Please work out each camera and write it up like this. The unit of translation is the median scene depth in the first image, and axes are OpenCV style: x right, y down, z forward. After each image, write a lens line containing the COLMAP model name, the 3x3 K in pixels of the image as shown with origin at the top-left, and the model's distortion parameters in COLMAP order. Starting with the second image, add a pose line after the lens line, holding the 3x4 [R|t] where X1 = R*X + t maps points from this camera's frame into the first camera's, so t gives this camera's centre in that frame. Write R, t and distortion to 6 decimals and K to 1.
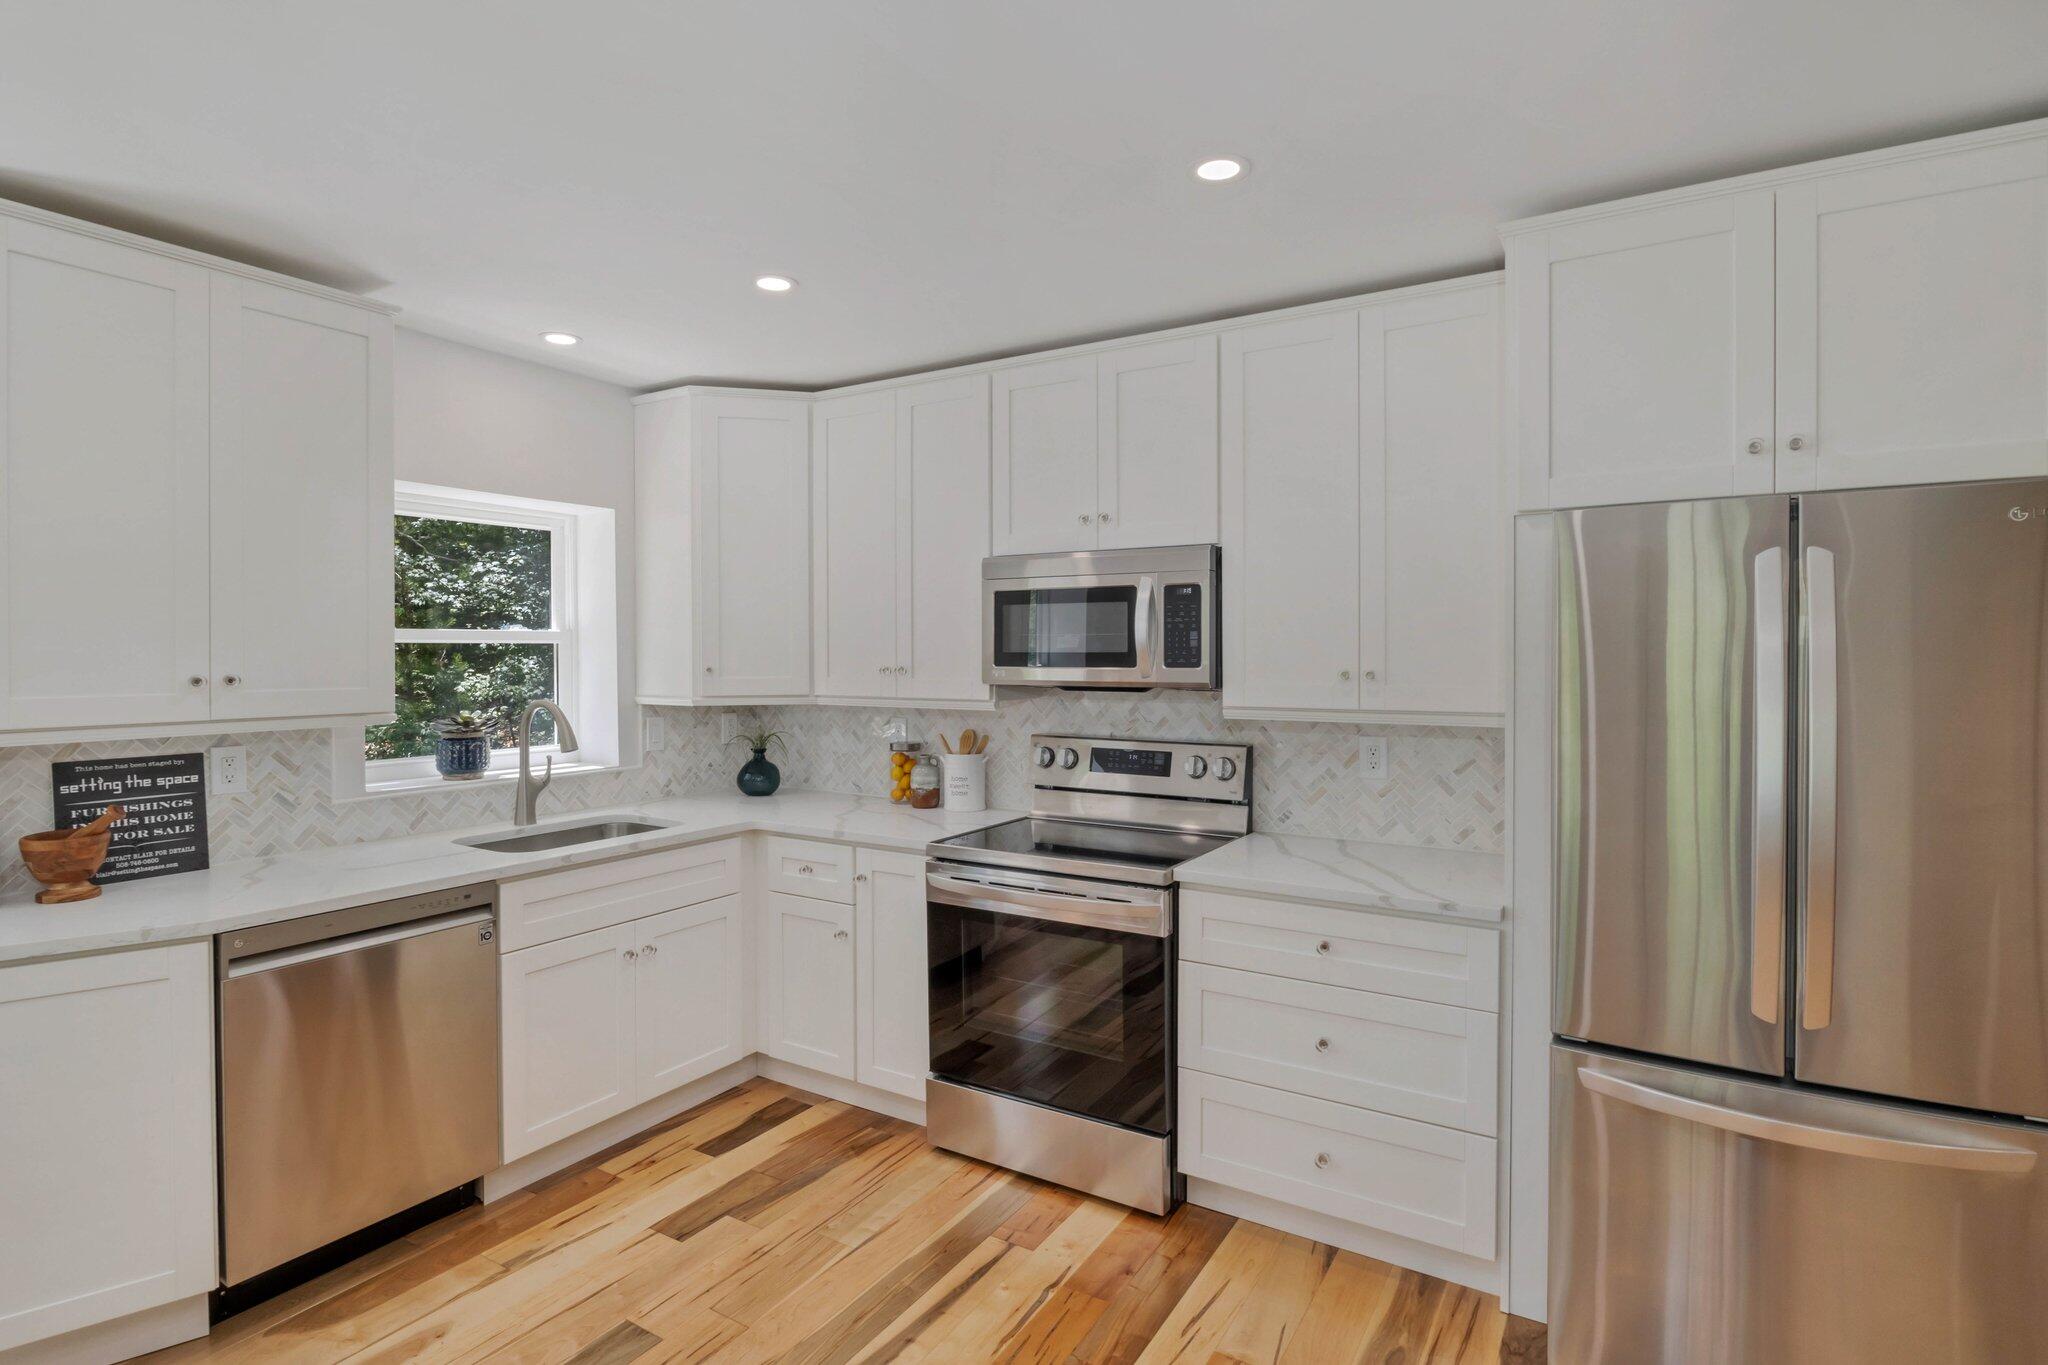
lens RADIAL K [[1025.0, 0, 1013.9], [0, 1025.0, 666.5], [0, 0, 1]] dist [-0.002073, -0.003287]
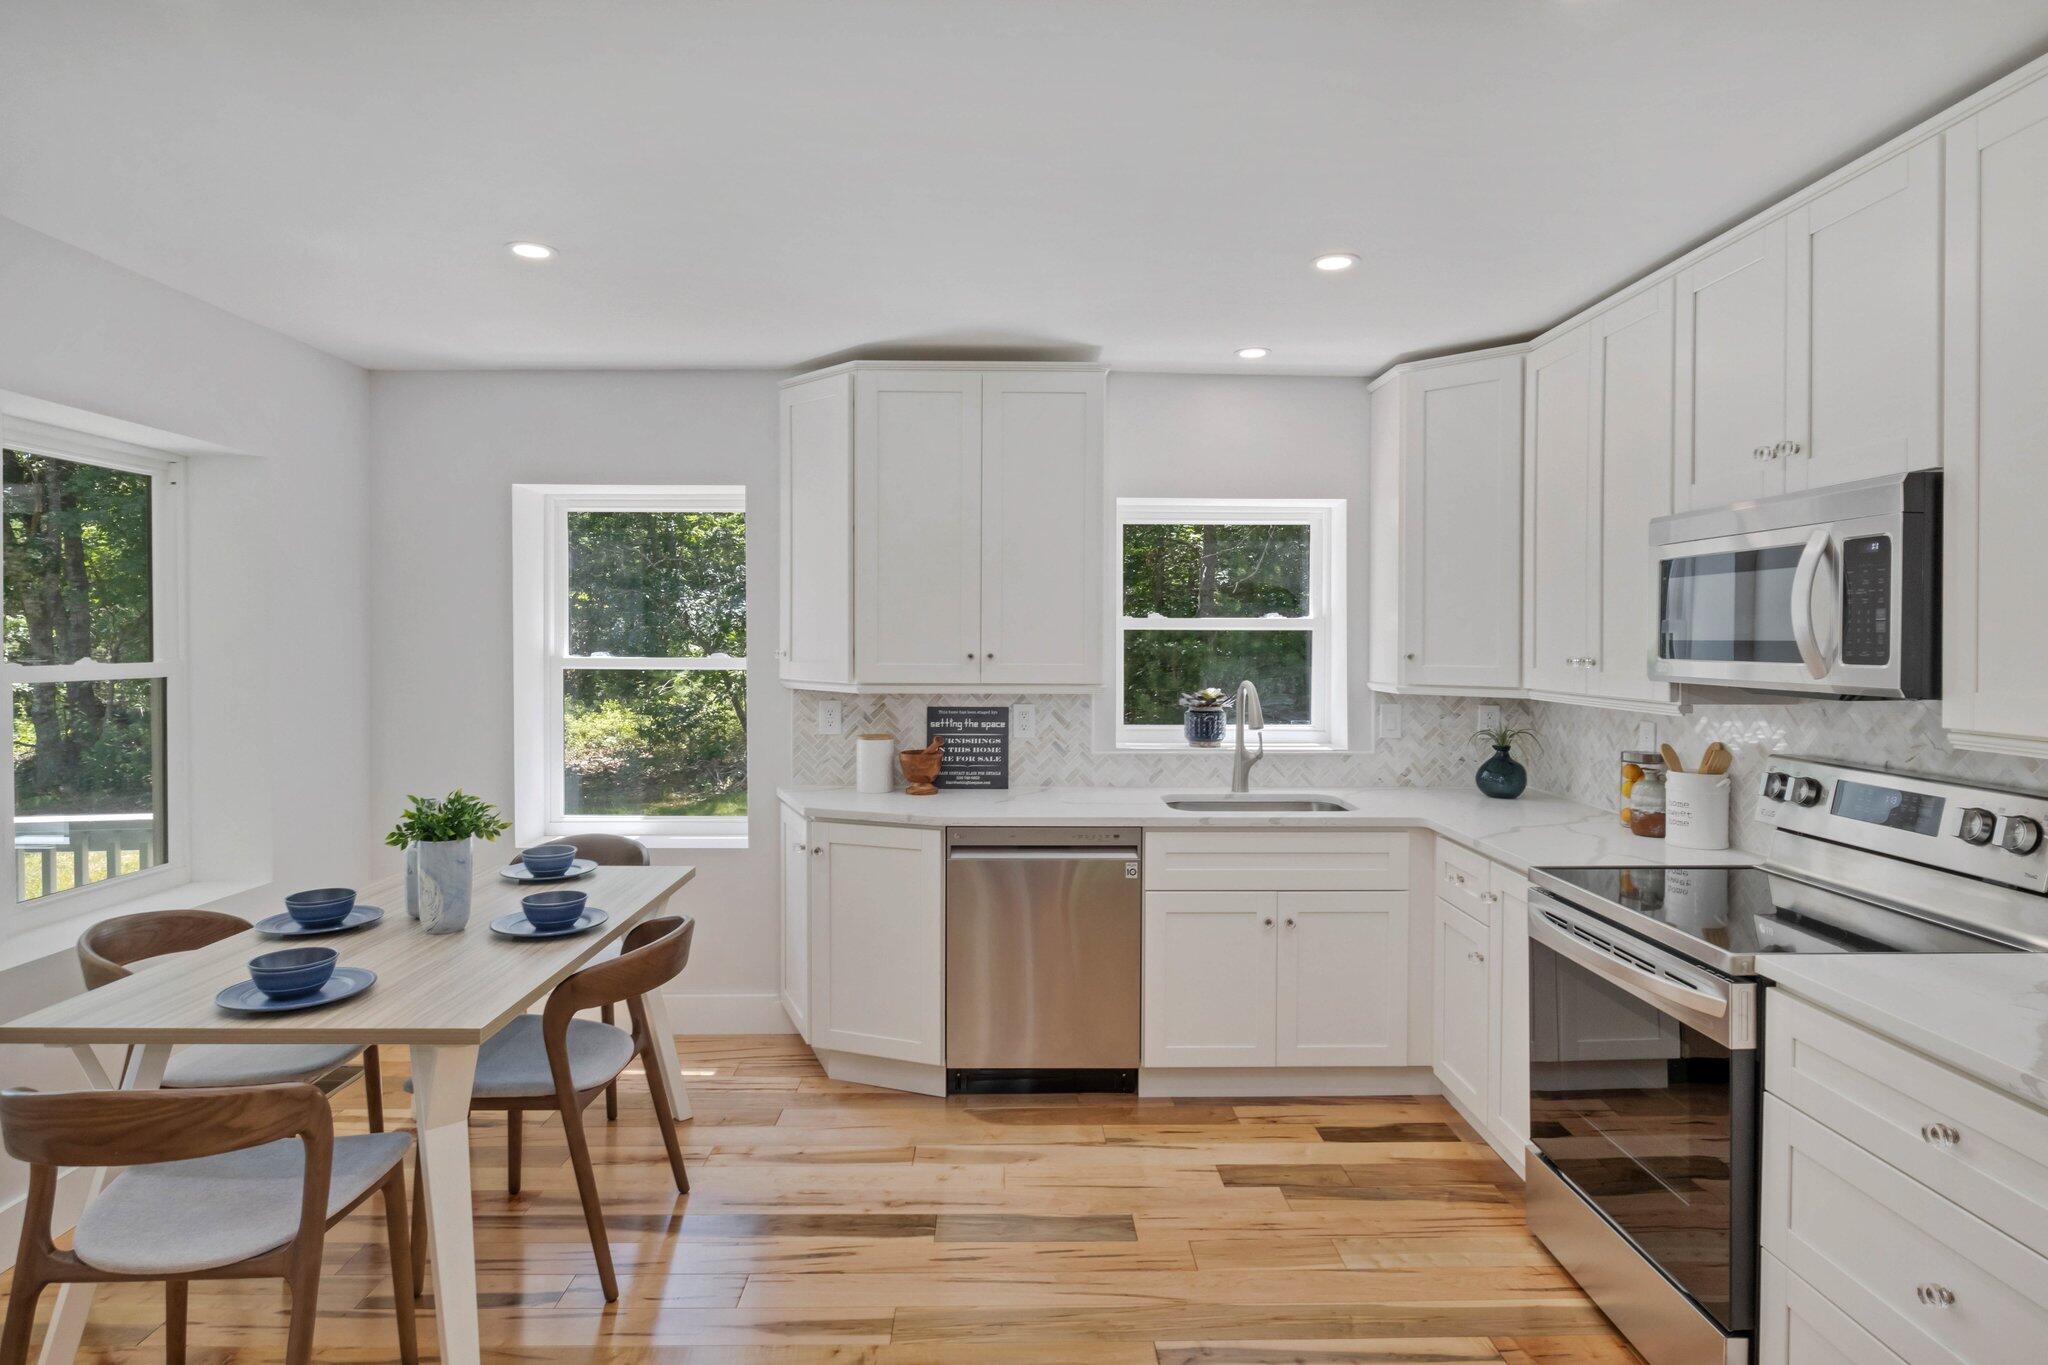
lens RADIAL K [[1097.4, 0, 1022.5], [0, 1097.4, 653.5], [0, 0, 1]] dist [-0.011280, 0.000080]
pose [[0.542025, 0.015841, -0.840213, 0.453596], [-0.015708, 0.999839, 0.008717, -0.003794], [0.840215, 0.008473, 0.542186, 0.170523]]
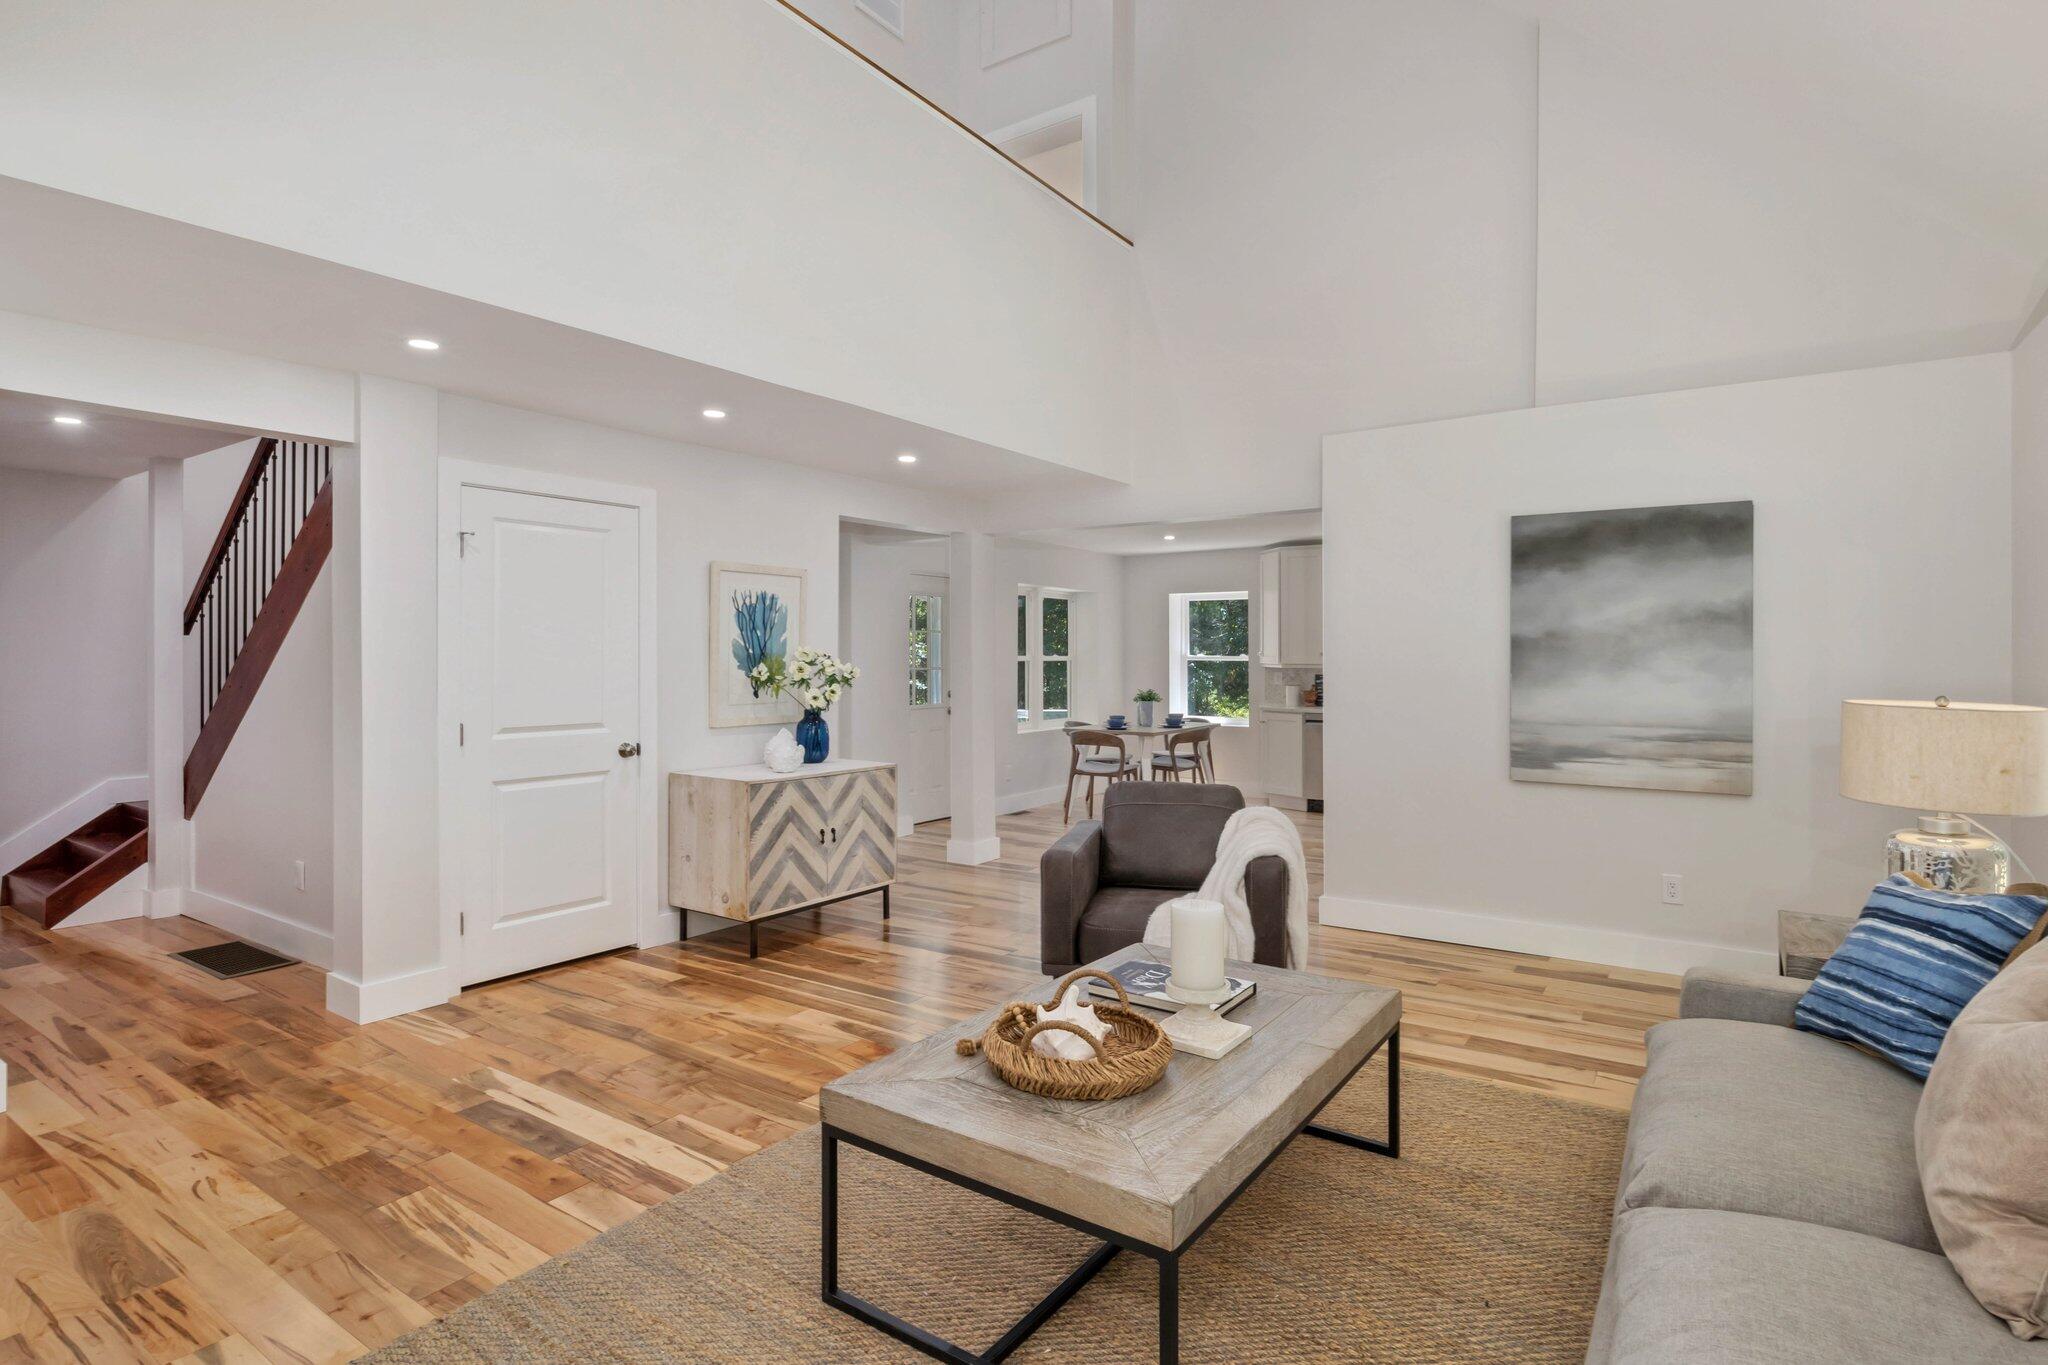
lens RADIAL K [[1025.0, 0, 1029.6], [0, 1025.0, 669.0], [0, 0, 1]] dist [-0.002073, -0.003287]
pose [[-0.025646, 0.010476, -0.999616, 2.578610], [-0.015595, 0.999819, 0.010879, 0.038689], [0.999549, 0.015868, -0.025478, -0.021001]]
